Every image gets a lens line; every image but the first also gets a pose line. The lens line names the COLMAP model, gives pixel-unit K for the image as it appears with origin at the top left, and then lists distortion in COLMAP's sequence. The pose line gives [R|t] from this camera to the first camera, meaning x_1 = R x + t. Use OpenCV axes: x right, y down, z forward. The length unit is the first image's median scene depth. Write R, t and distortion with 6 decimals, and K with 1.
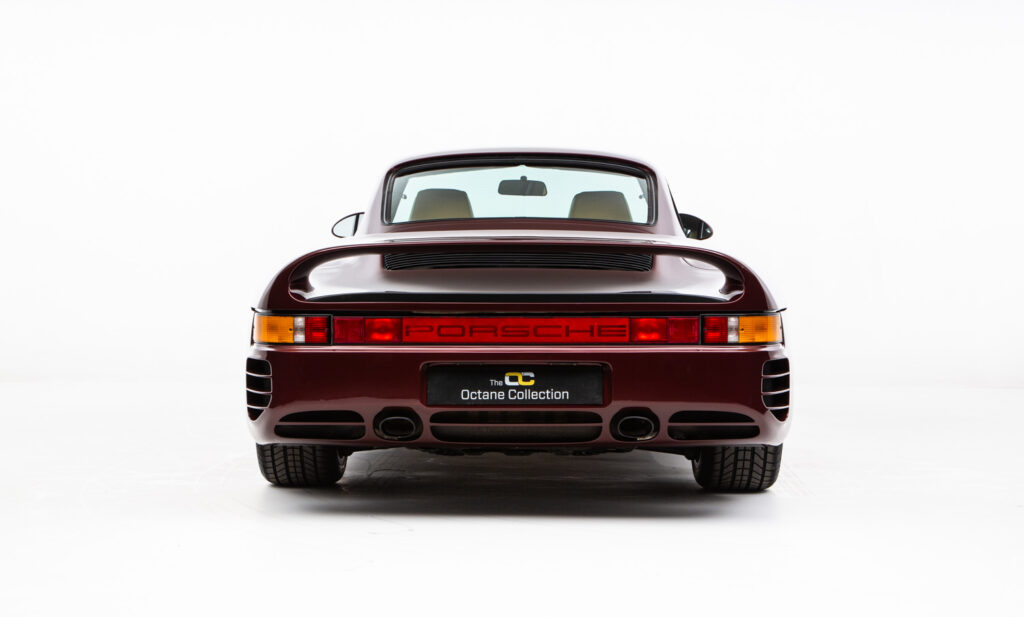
lens RADIAL K [[1686.5, 0, 512.0], [0, 1686.5, 308.5], [0, 0, 1]] dist [0.203547, 0.035224]
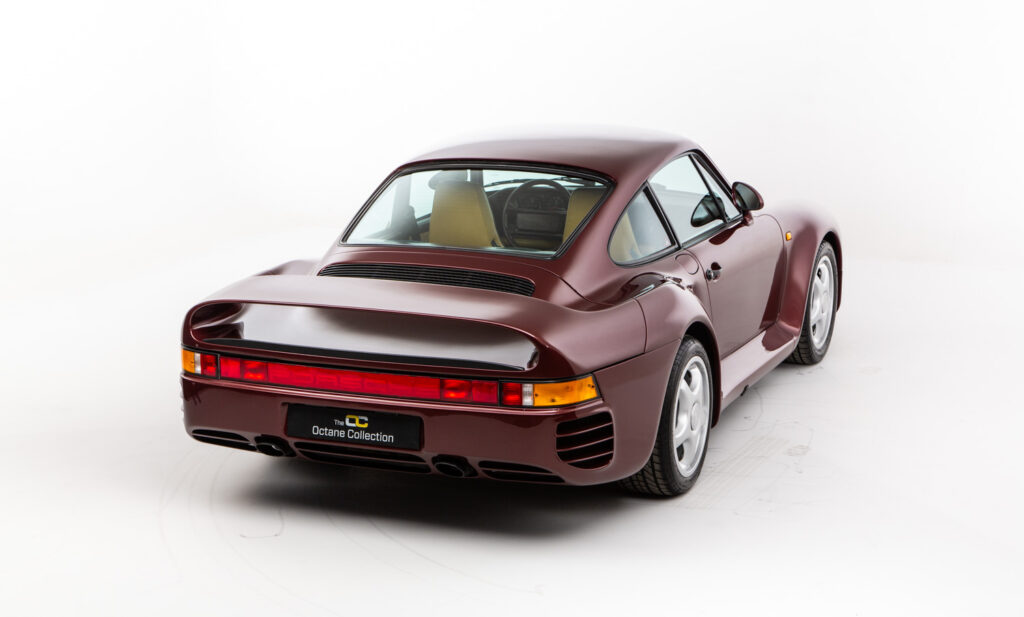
lens RADIAL K [[1844.4, 0, 517.5], [0, 1844.4, 311.9], [0, 0, 1]] dist [0.305290, 0.027880]
pose [[0.924576, 0.071604, -0.374208, 0.583896], [-0.001127, 0.982691, 0.185249, -0.271452], [0.380995, -0.170855, 0.908654, -0.113578]]
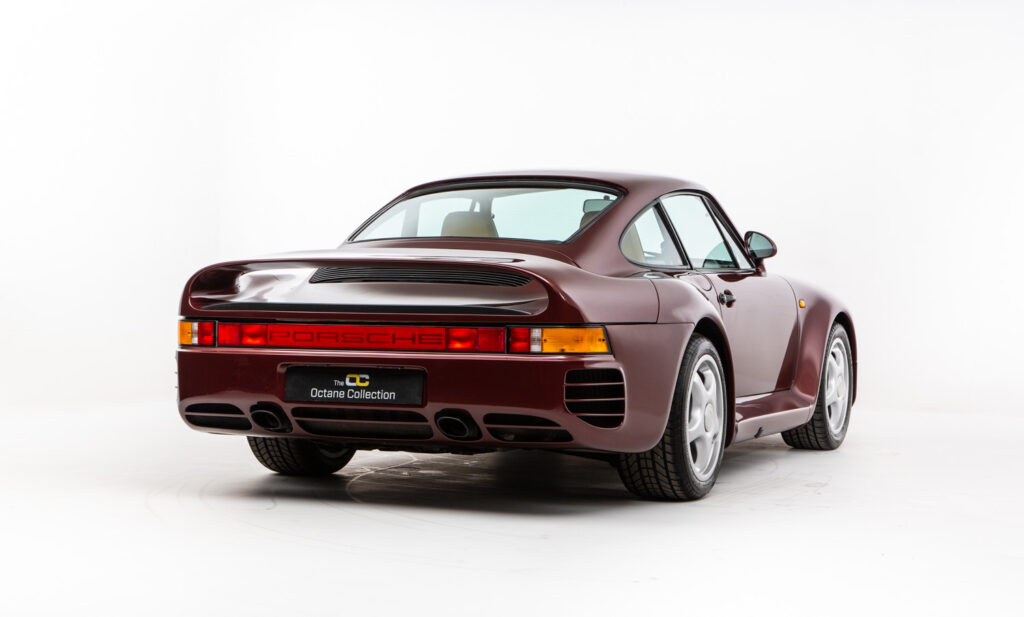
lens RADIAL K [[1844.4, 0, 517.5], [0, 1844.4, 311.9], [0, 0, 1]] dist [0.305290, 0.027880]
pose [[0.922981, 0.014174, -0.384585, 0.578000], [-0.018009, 0.999818, -0.006372, 0.002057], [0.384425, 0.012807, 0.923068, -0.100383]]
